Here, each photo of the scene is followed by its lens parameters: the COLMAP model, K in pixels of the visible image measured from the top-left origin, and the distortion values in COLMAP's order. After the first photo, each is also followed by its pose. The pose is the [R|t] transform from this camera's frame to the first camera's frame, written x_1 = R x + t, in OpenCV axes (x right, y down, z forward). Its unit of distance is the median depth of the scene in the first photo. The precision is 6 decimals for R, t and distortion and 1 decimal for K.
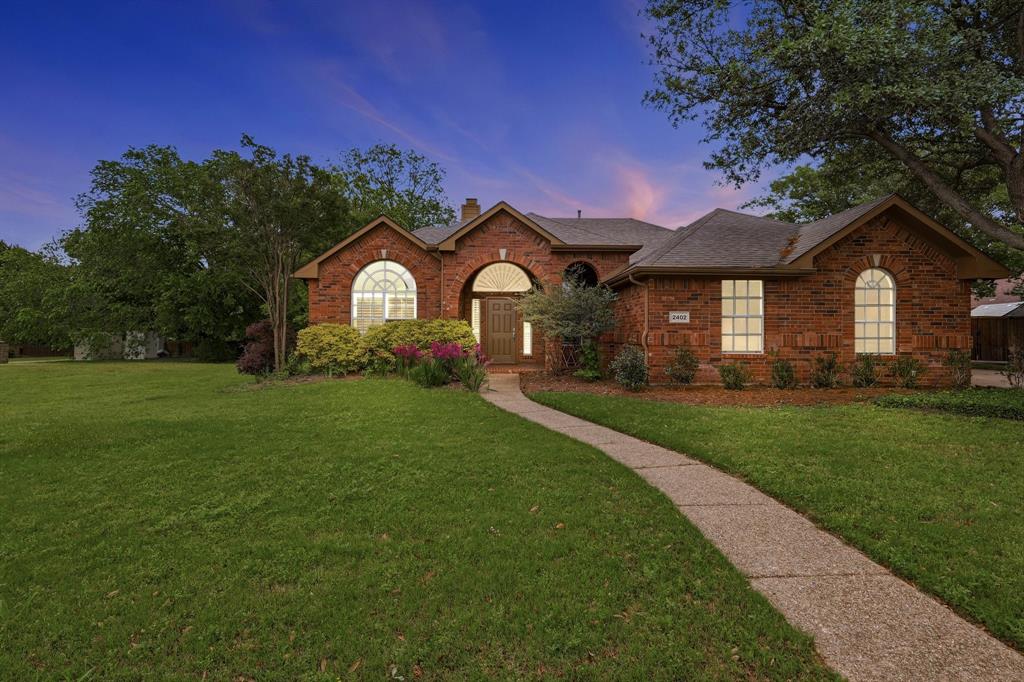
lens RADIAL K [[489.4, 0, 512.0], [0, 489.4, 337.6], [0, 0, 1]] dist [0.002403, 0.000039]
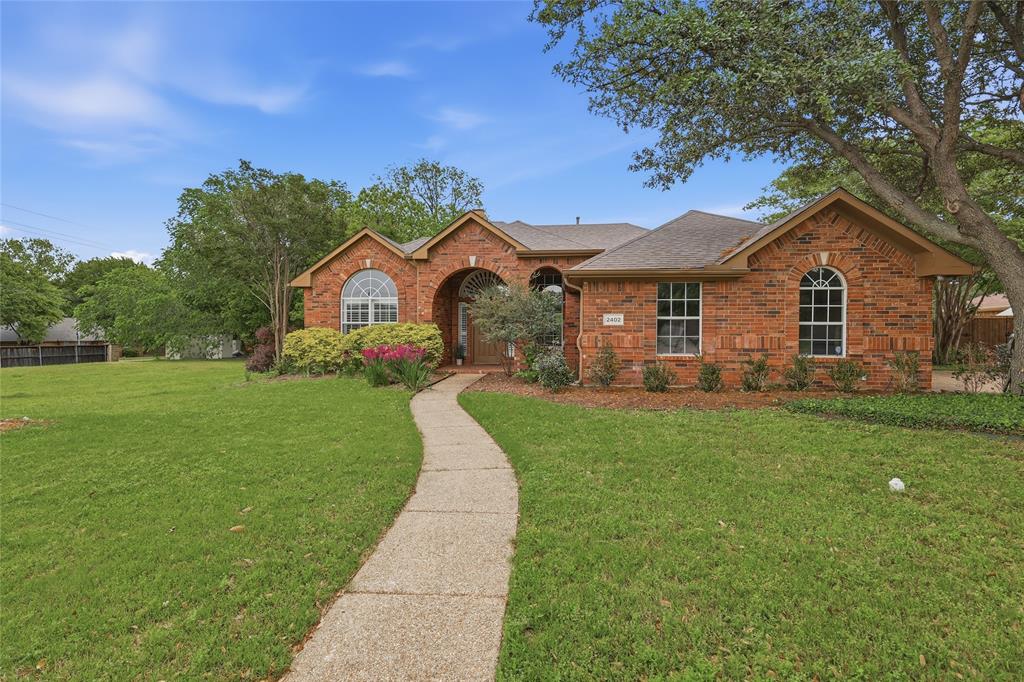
lens RADIAL K [[455.1, 0, 512.0], [0, 455.1, 343.1], [0, 0, 1]] dist [0.005516, 0.000644]
pose [[0.992887, -0.001924, -0.119046, 0.197498], [0.002991, 0.999957, 0.008778, -0.001563], [0.119024, -0.009072, 0.992850, 0.032801]]
